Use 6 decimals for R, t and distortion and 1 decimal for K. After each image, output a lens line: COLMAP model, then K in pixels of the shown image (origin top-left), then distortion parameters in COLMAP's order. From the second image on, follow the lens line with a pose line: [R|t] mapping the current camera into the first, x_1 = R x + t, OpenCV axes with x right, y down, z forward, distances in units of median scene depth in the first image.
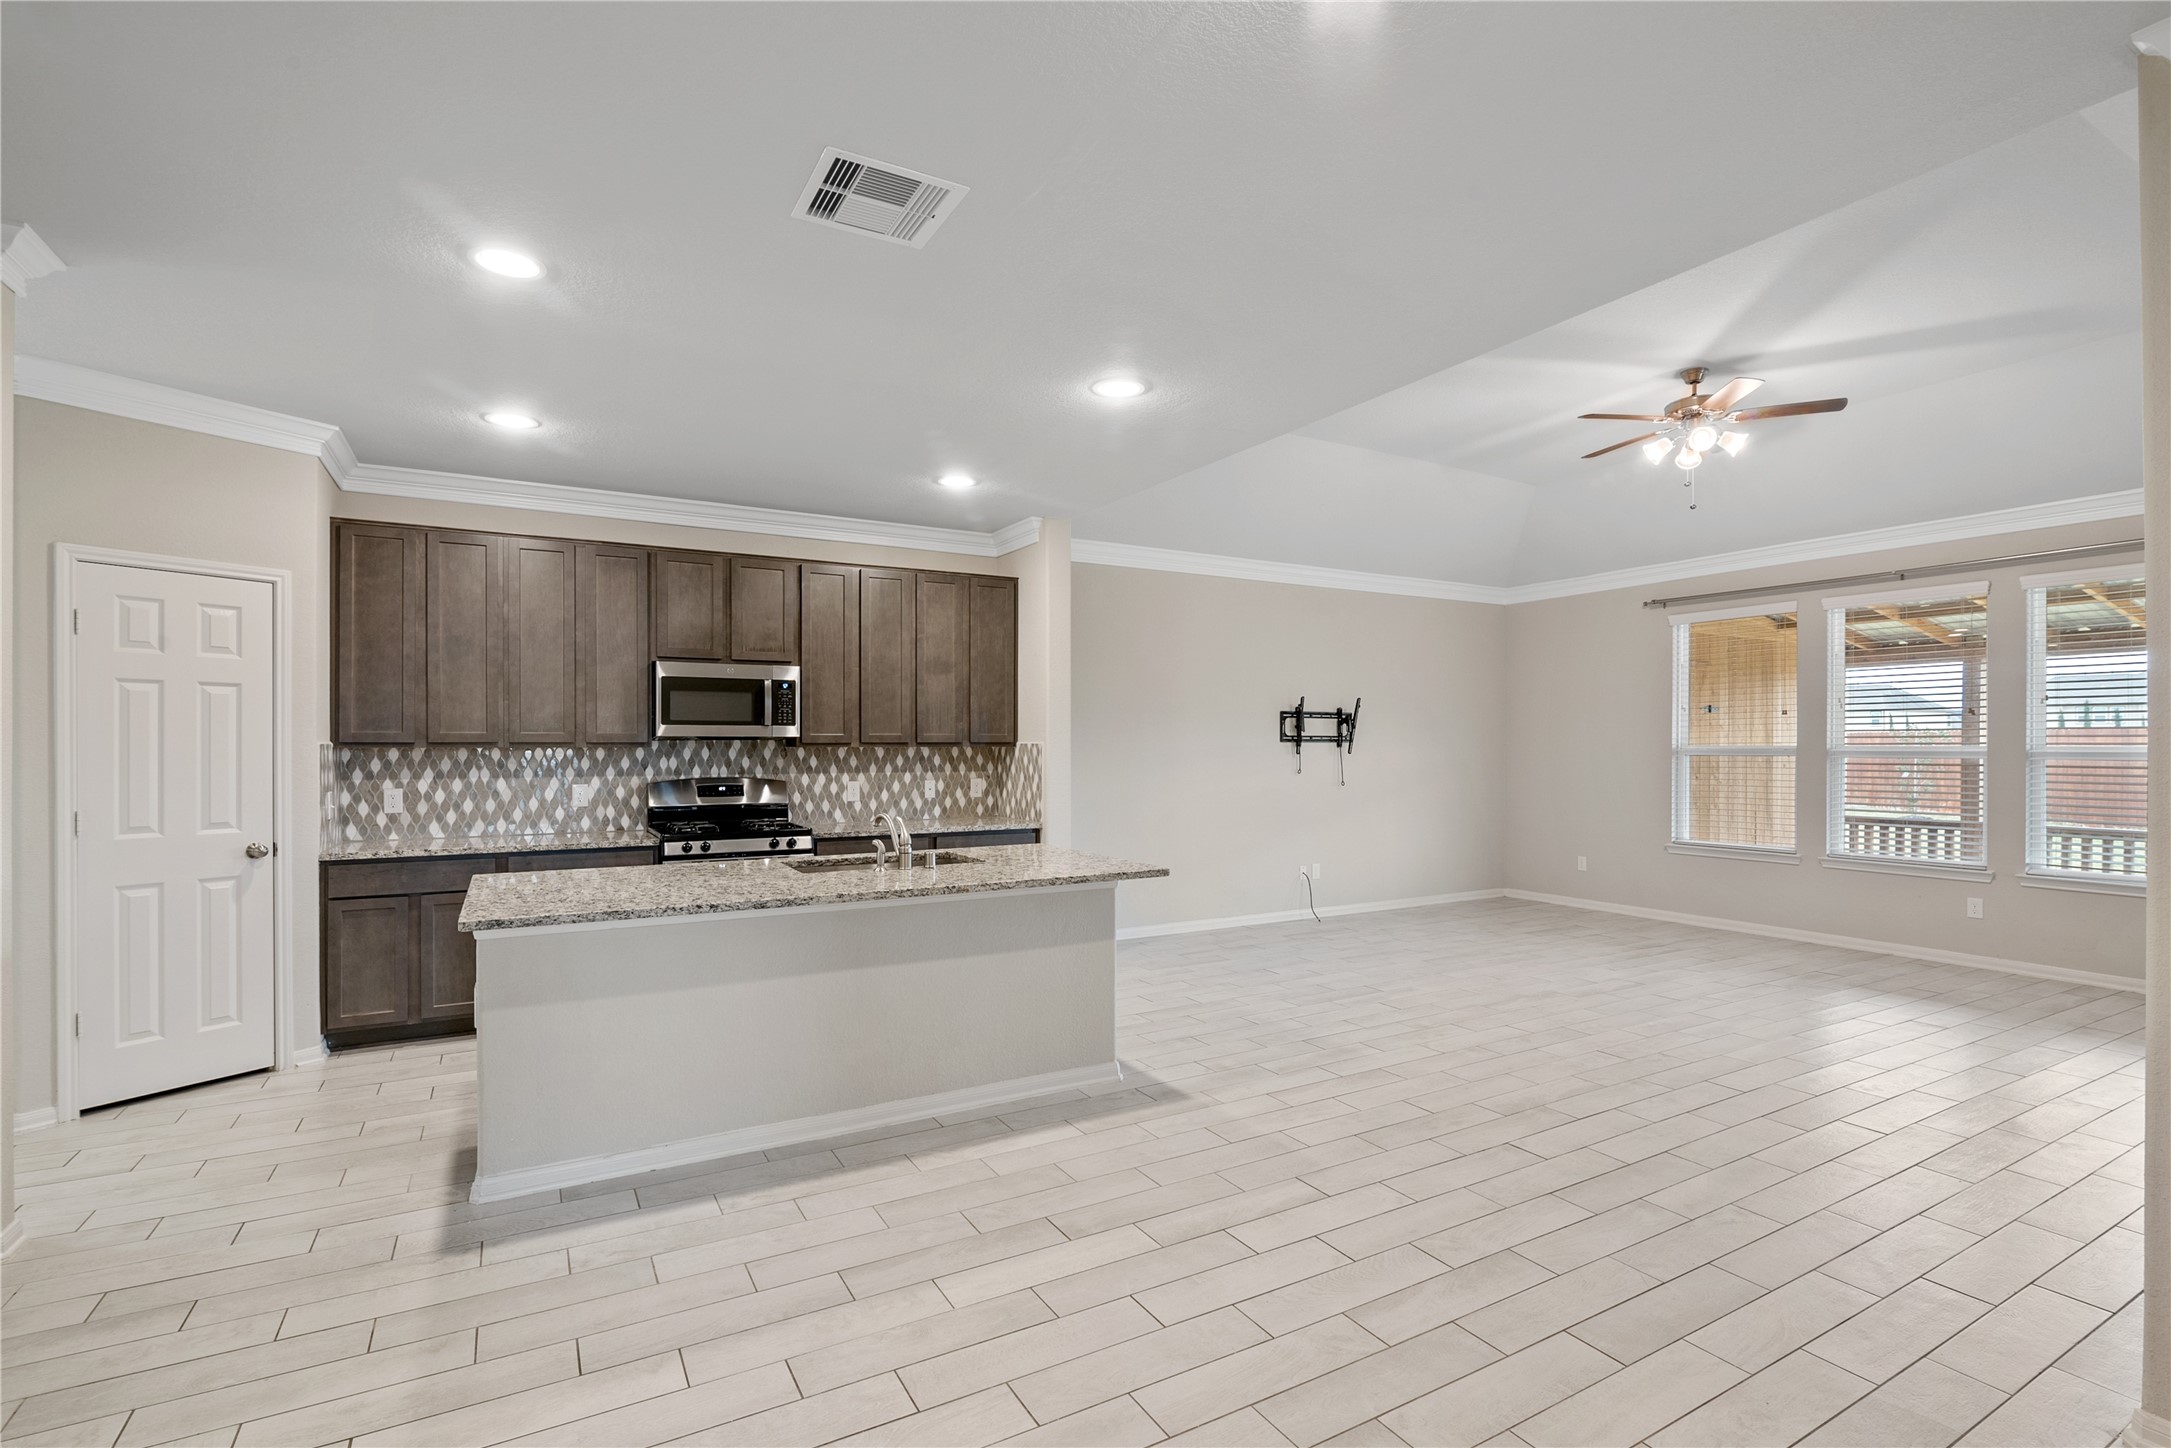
lens RADIAL K [[1005.6, 0, 1087.2], [0, 1005.6, 735.1], [0, 0, 1]] dist [-0.008863, 0.000182]
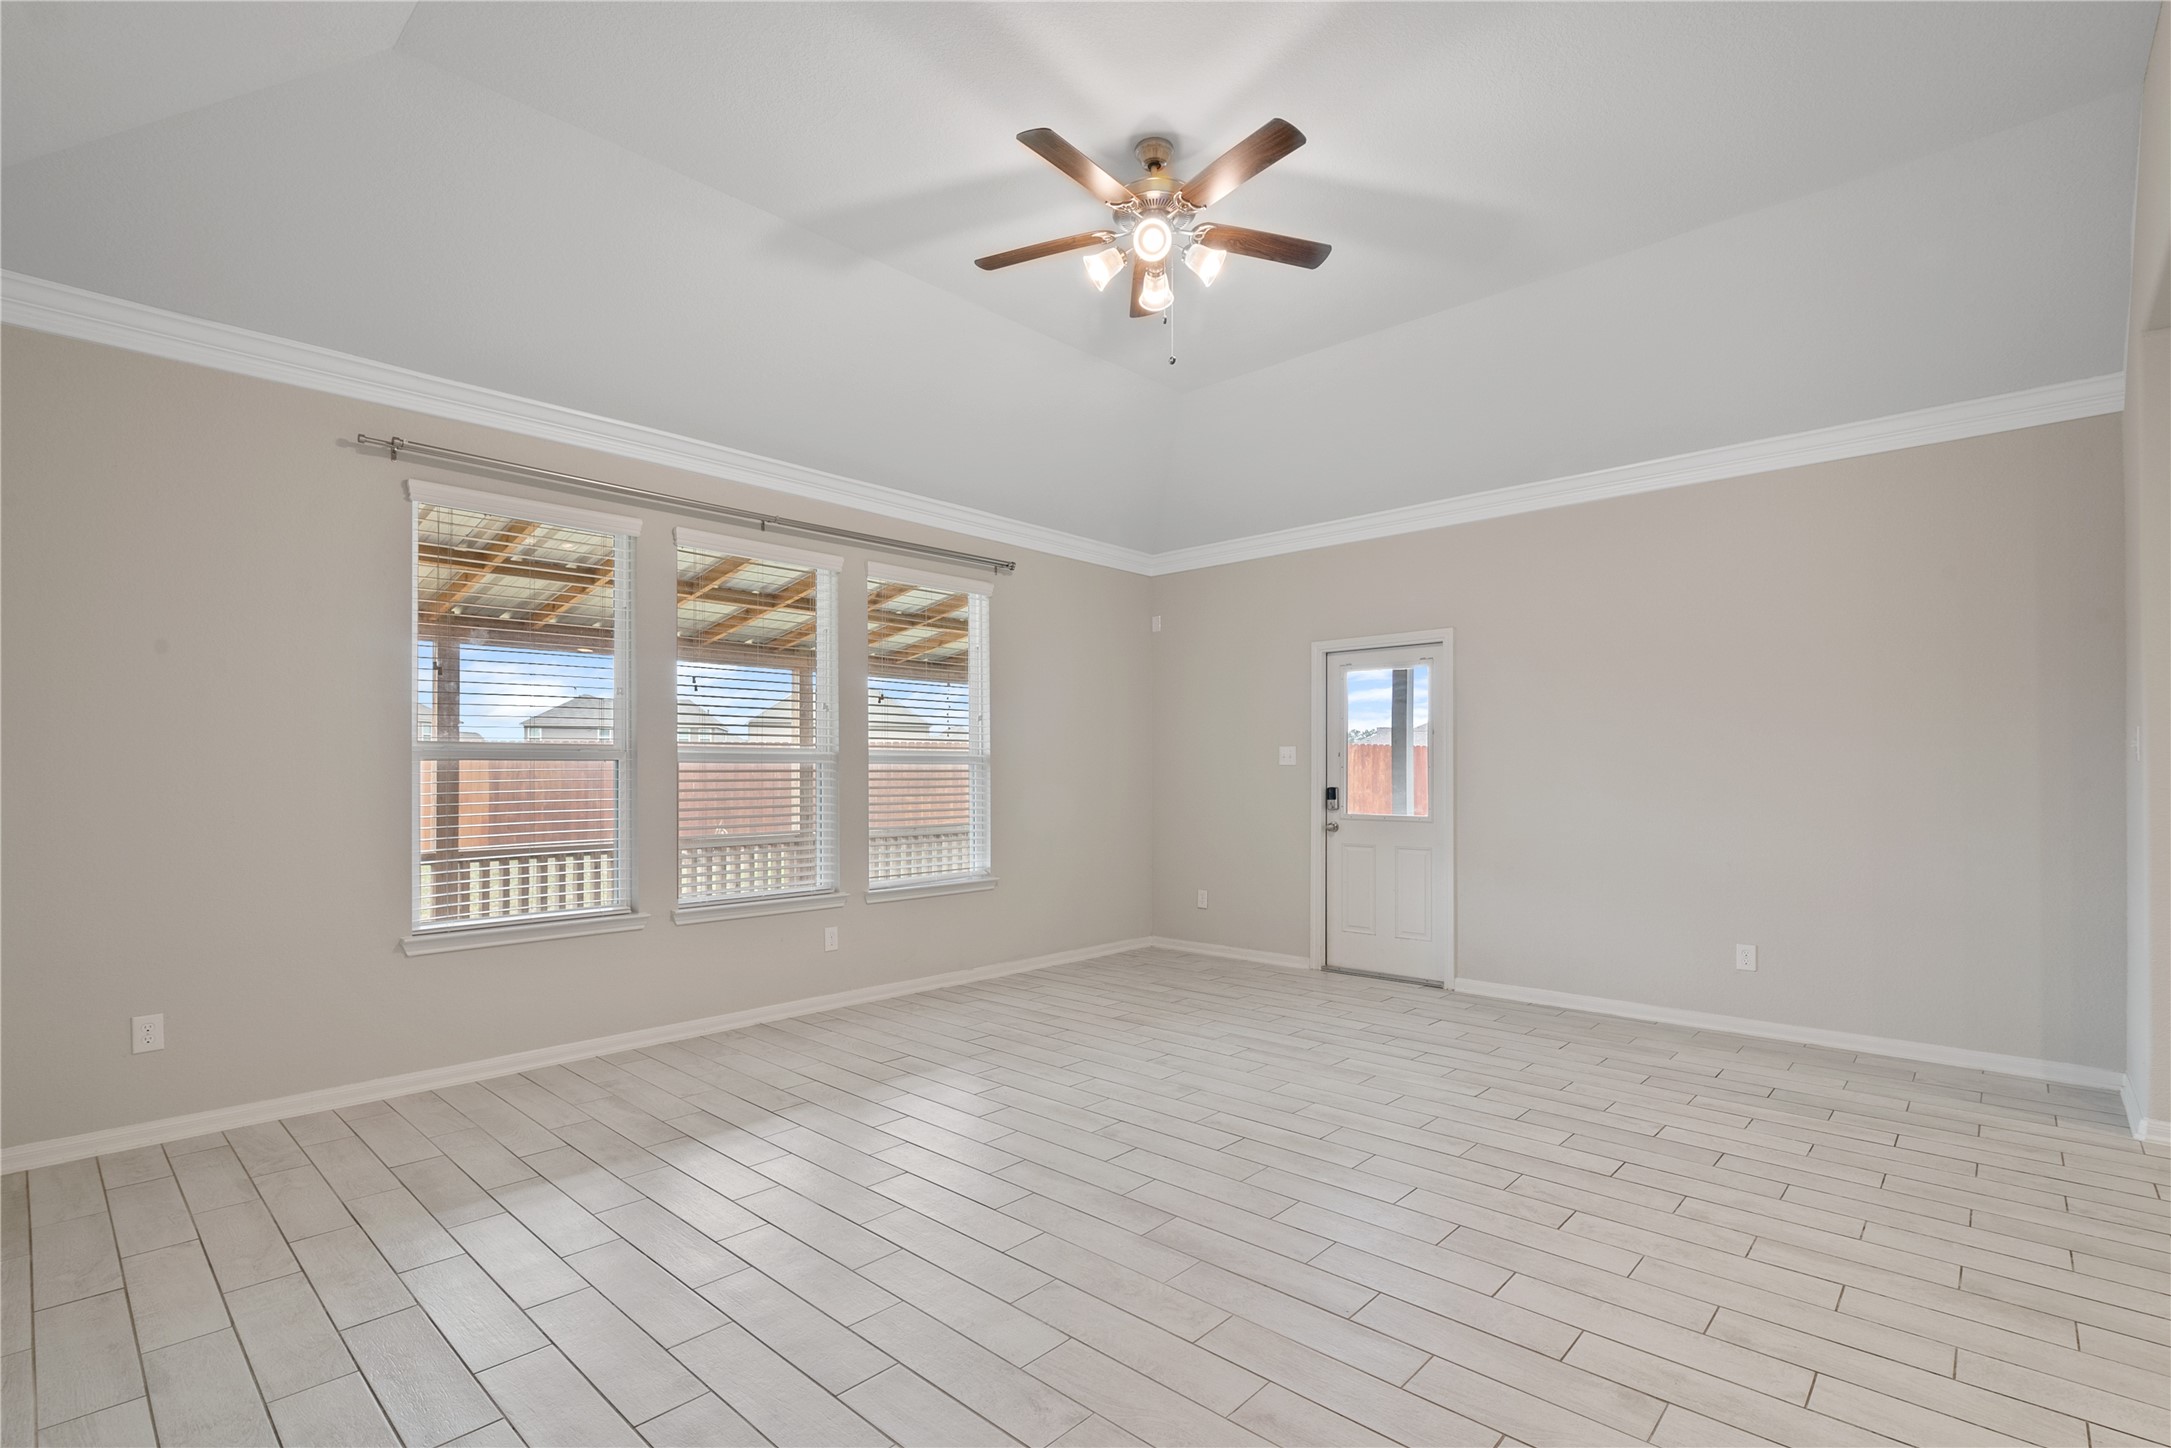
lens RADIAL K [[1005.6, 0, 1075.0], [0, 1005.6, 765.4], [0, 0, 1]] dist [-0.008863, 0.000182]
pose [[-0.295047, -0.001053, 0.955482, 0.008661], [-0.009502, 0.999953, -0.001832, 0.027857], [-0.955435, -0.009620, -0.295043, 1.148003]]
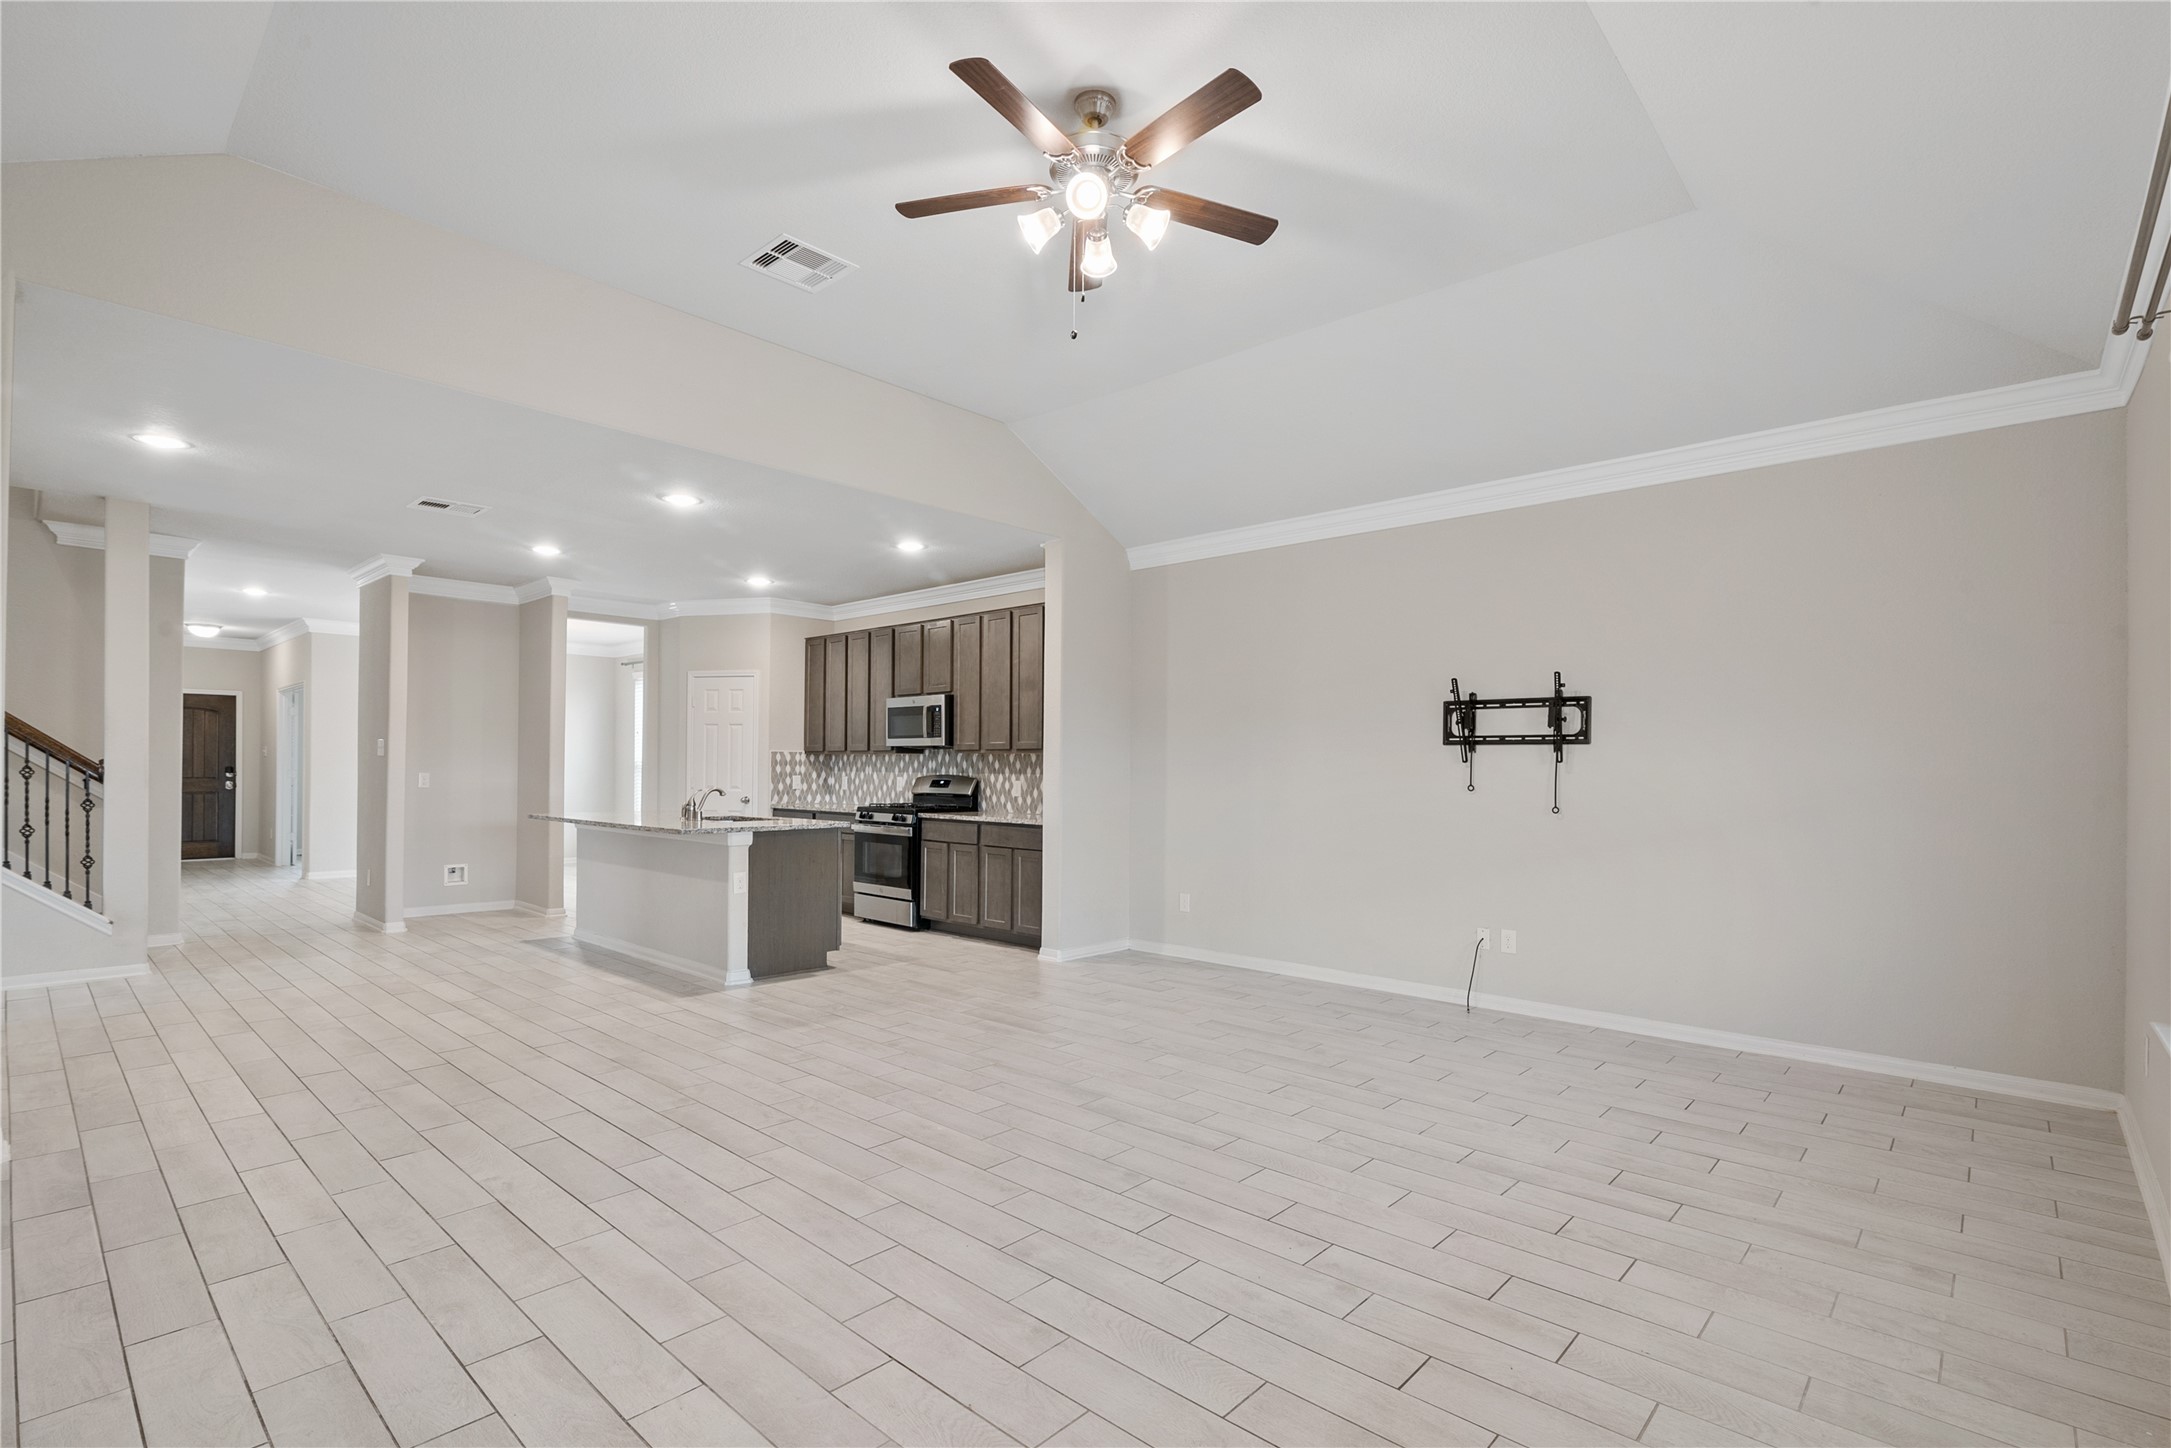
lens RADIAL K [[1005.6, 0, 1084.8], [0, 1005.6, 767.4], [0, 0, 1]] dist [-0.008863, 0.000182]
pose [[0.302504, 0.002715, -0.953144, 1.087403], [0.000957, 0.999995, 0.003152, 0.027499], [0.953148, -0.001865, 0.302499, 0.759527]]
